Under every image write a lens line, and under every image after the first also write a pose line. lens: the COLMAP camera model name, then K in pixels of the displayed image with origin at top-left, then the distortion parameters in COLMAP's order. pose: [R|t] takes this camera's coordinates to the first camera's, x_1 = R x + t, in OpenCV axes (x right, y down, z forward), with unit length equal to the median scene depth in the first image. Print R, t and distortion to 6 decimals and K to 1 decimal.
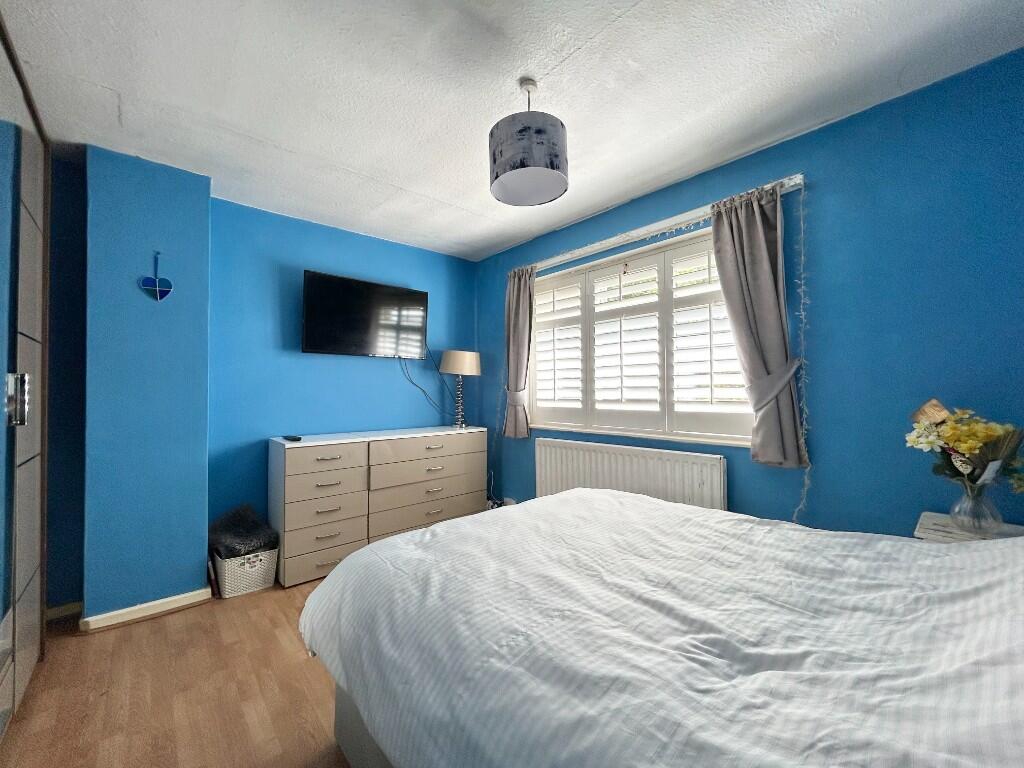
lens RADIAL K [[411.7, 0, 507.7], [0, 411.7, 381.8], [0, 0, 1]] dist [-0.001537, -0.000136]
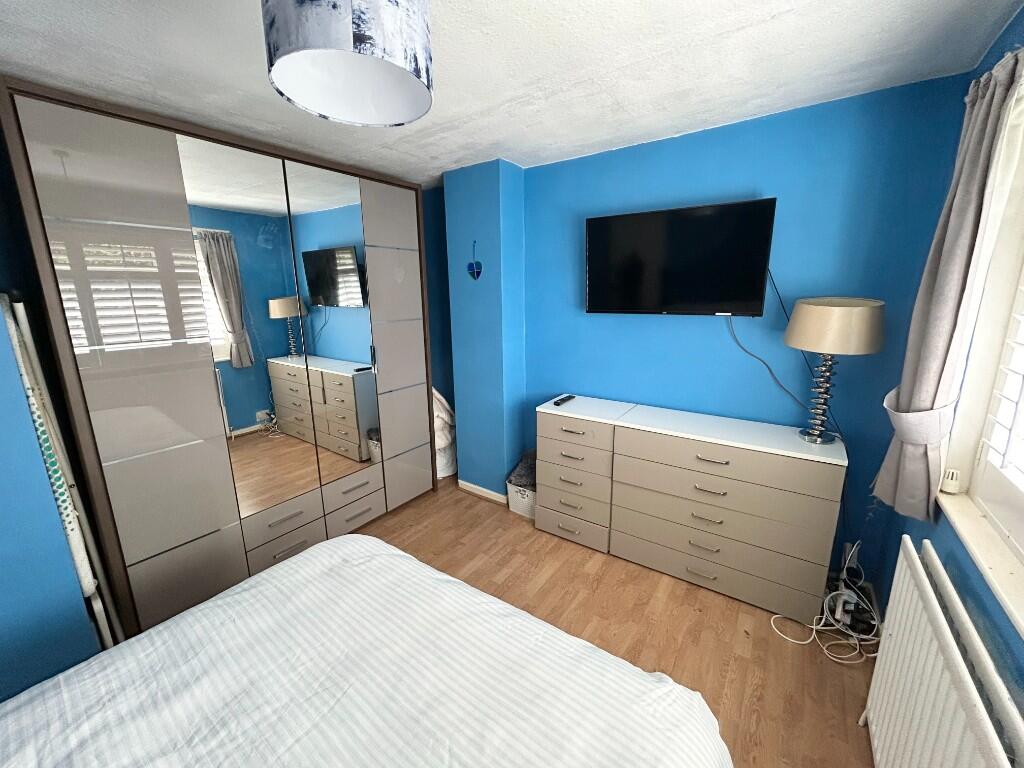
lens RADIAL K [[411.7, 0, 507.7], [0, 411.7, 381.8], [0, 0, 1]] dist [-0.001537, -0.000136]
pose [[0.226313, 0.211492, -0.950817, 0.449453], [0.032216, 0.973984, 0.224313, -0.155991], [0.973522, -0.081396, 0.213612, 0.717000]]
